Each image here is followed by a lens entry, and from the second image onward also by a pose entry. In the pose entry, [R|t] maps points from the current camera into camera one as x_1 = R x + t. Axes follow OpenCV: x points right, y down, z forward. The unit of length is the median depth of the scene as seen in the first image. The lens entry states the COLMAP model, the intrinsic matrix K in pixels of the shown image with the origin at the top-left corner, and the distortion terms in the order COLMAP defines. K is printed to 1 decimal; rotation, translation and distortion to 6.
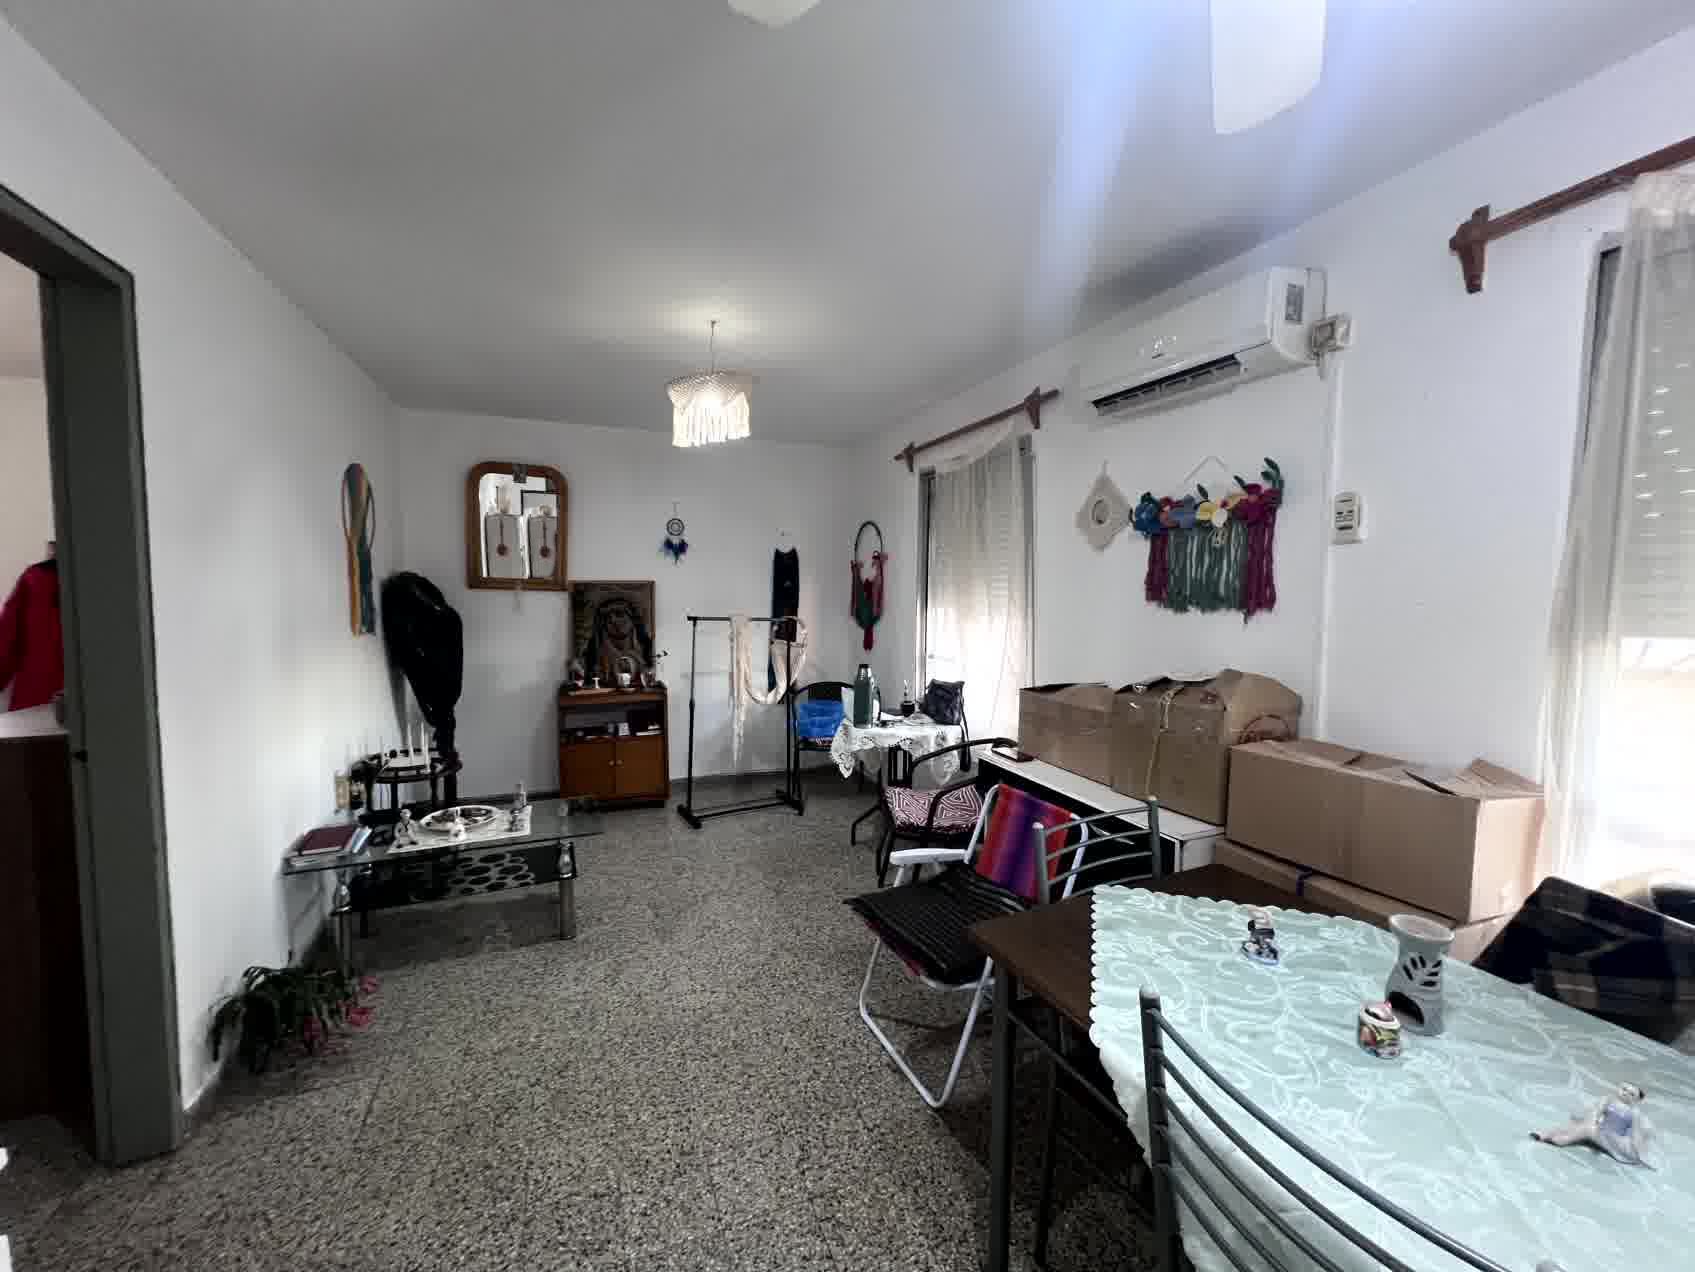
lens RADIAL K [[676.8, 0, 844.1], [0, 676.8, 635.3], [0, 0, 1]] dist [-0.001457, -0.000167]
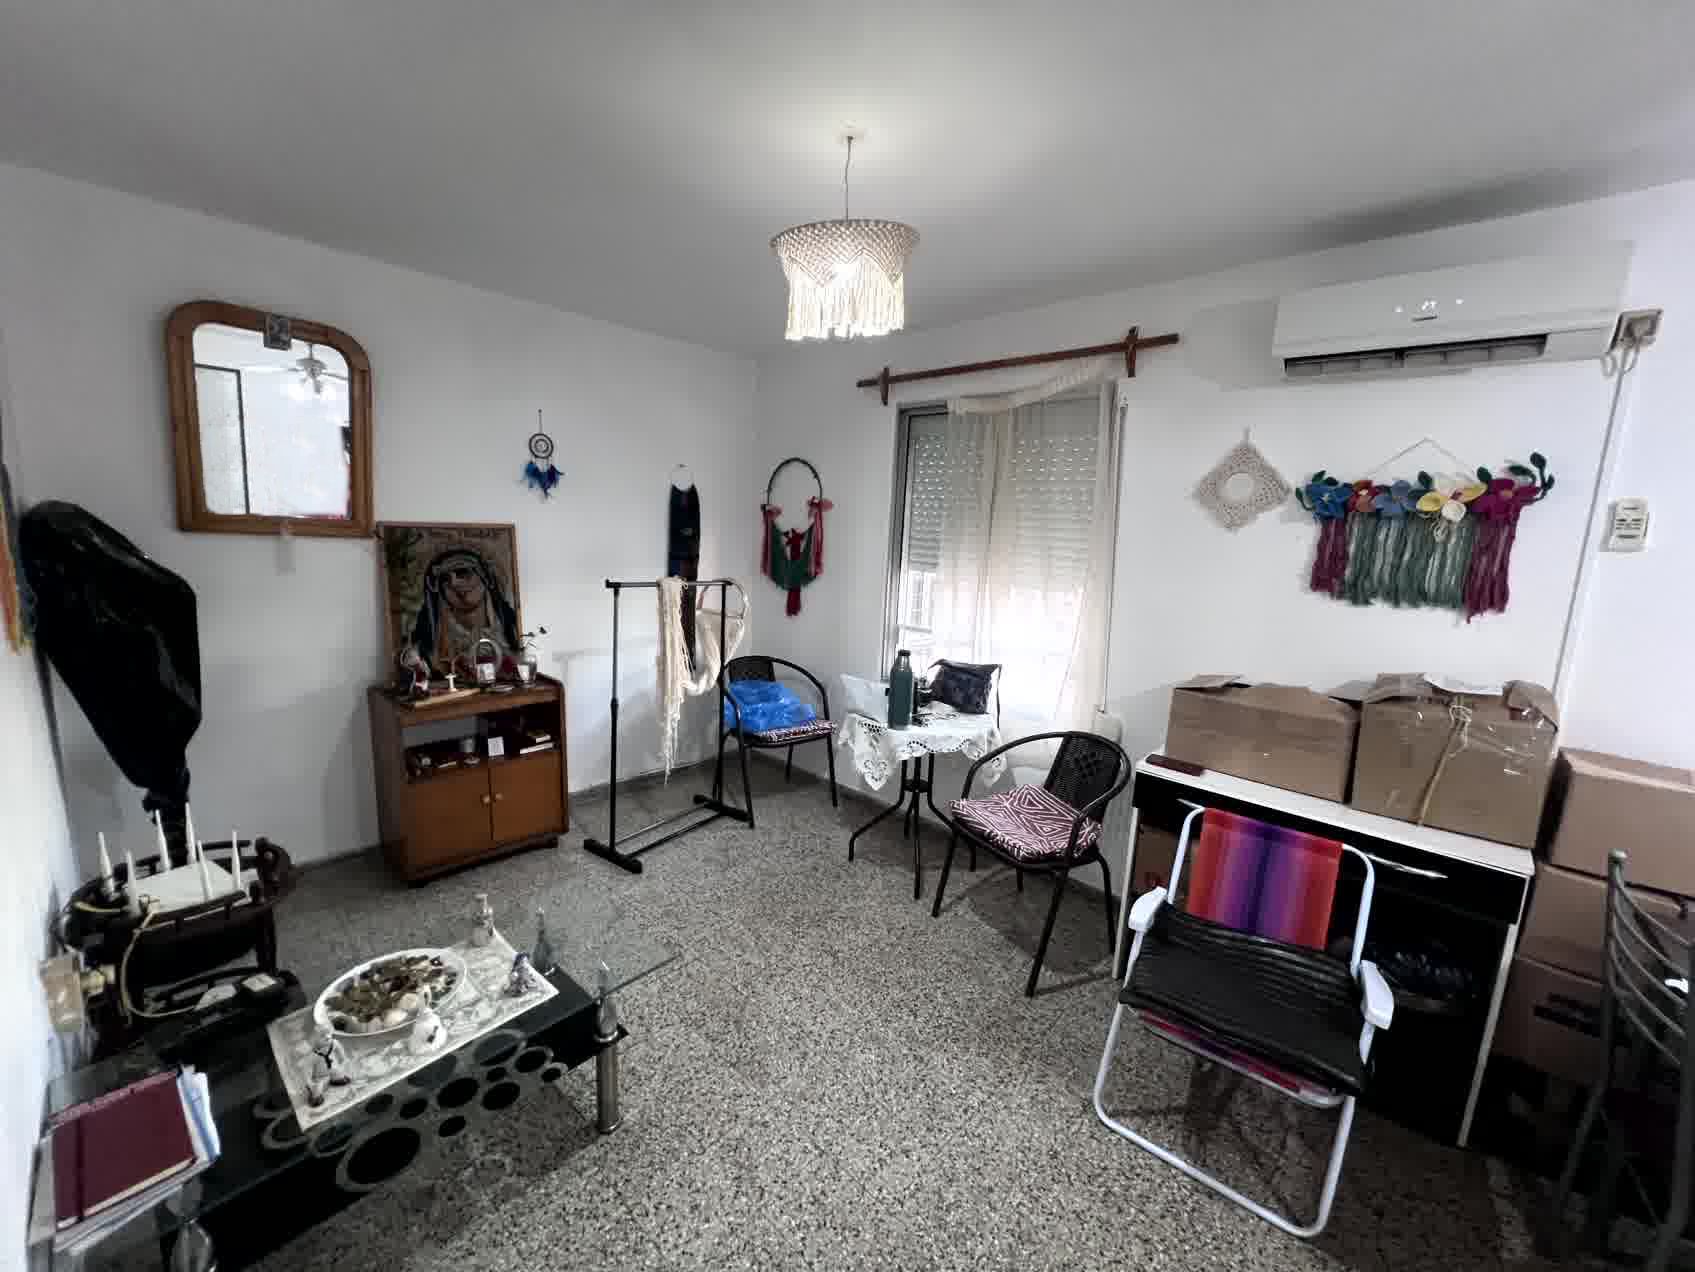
lens RADIAL K [[676.8, 0, 847.5], [0, 676.8, 635.4], [0, 0, 1]] dist [-0.001457, -0.000167]
pose [[0.901217, -0.037256, 0.431764, -0.308699], [-0.007640, 0.994777, 0.101784, -0.045994], [-0.433301, -0.095028, 0.896225, 0.258482]]
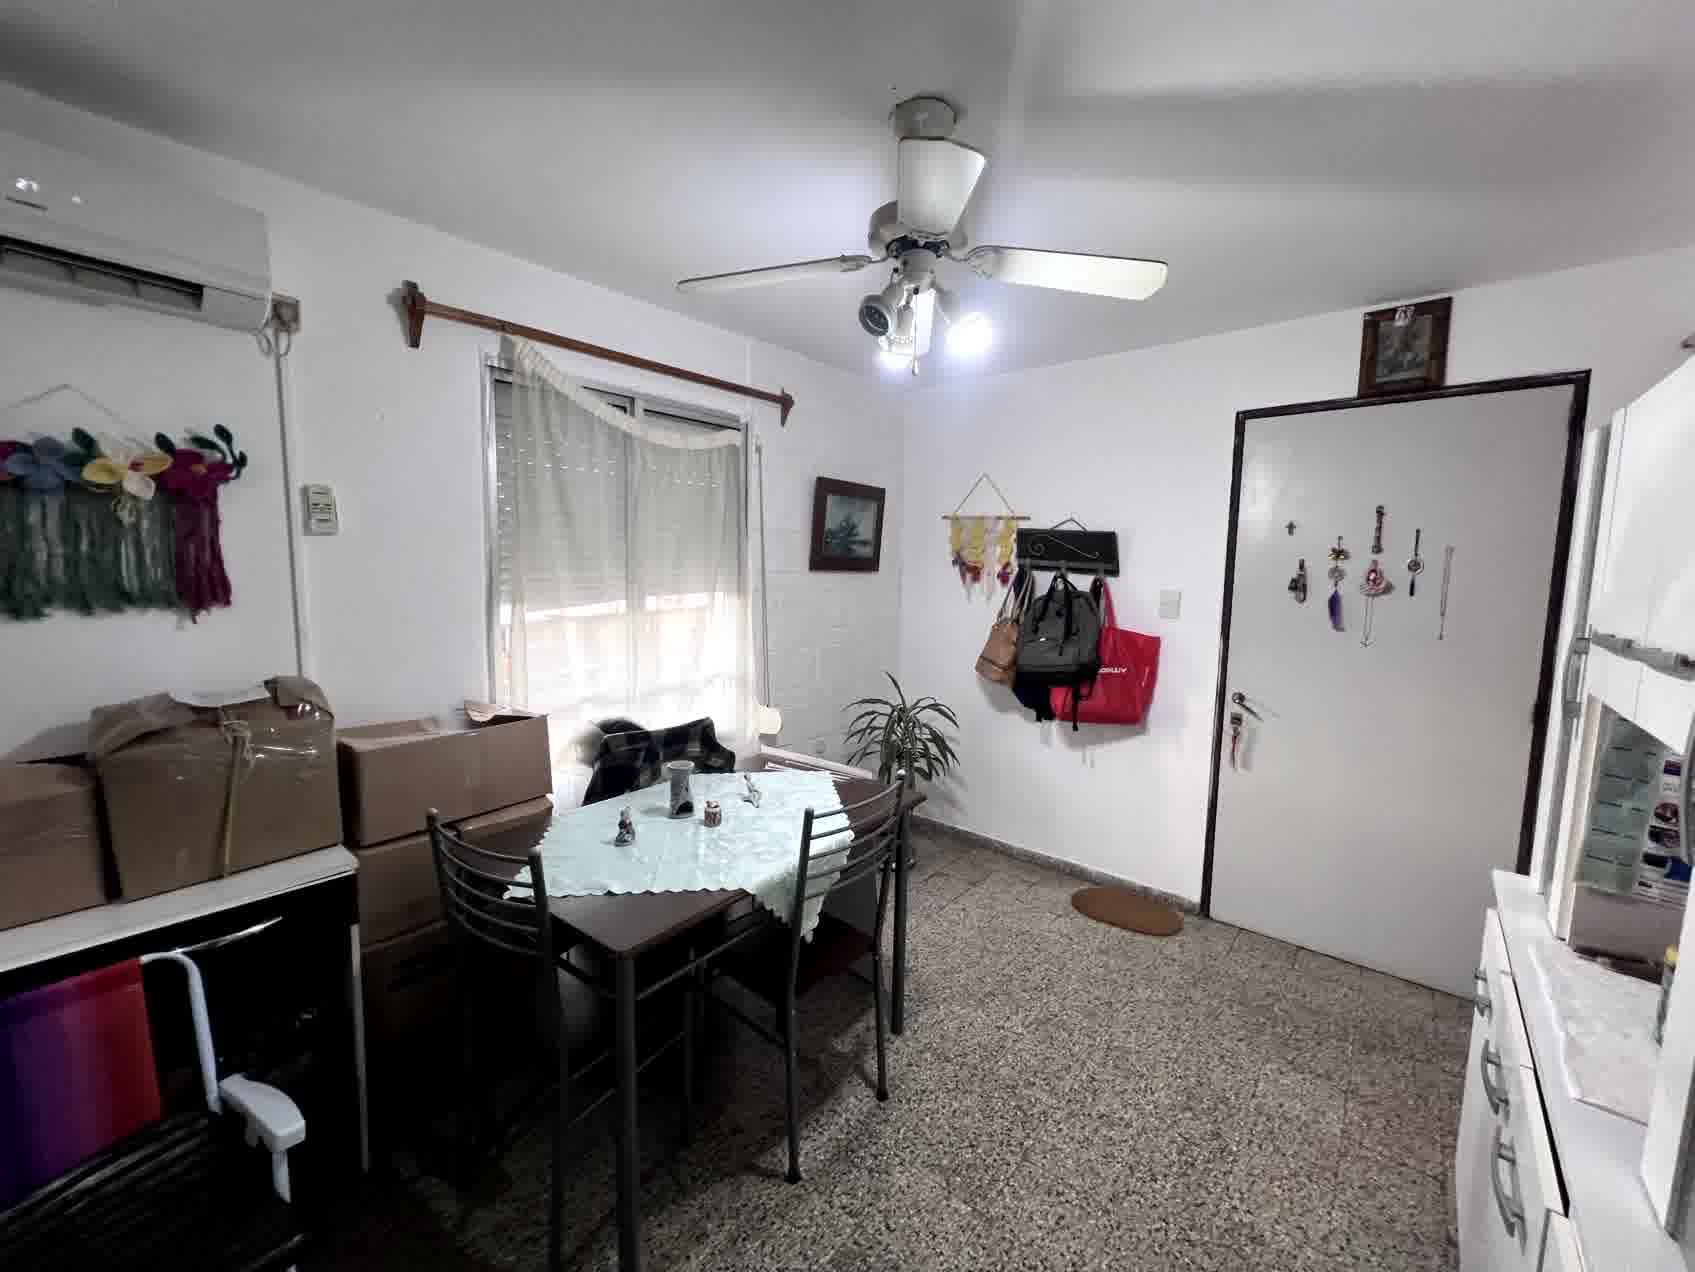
lens RADIAL K [[676.8, 0, 846.0], [0, 676.8, 635.4], [0, 0, 1]] dist [-0.001457, -0.000167]
pose [[-0.469636, -0.104763, 0.876622, -0.235078], [0.044842, 0.988822, 0.142196, -0.041617], [-0.881721, 0.106090, -0.459689, 0.343838]]
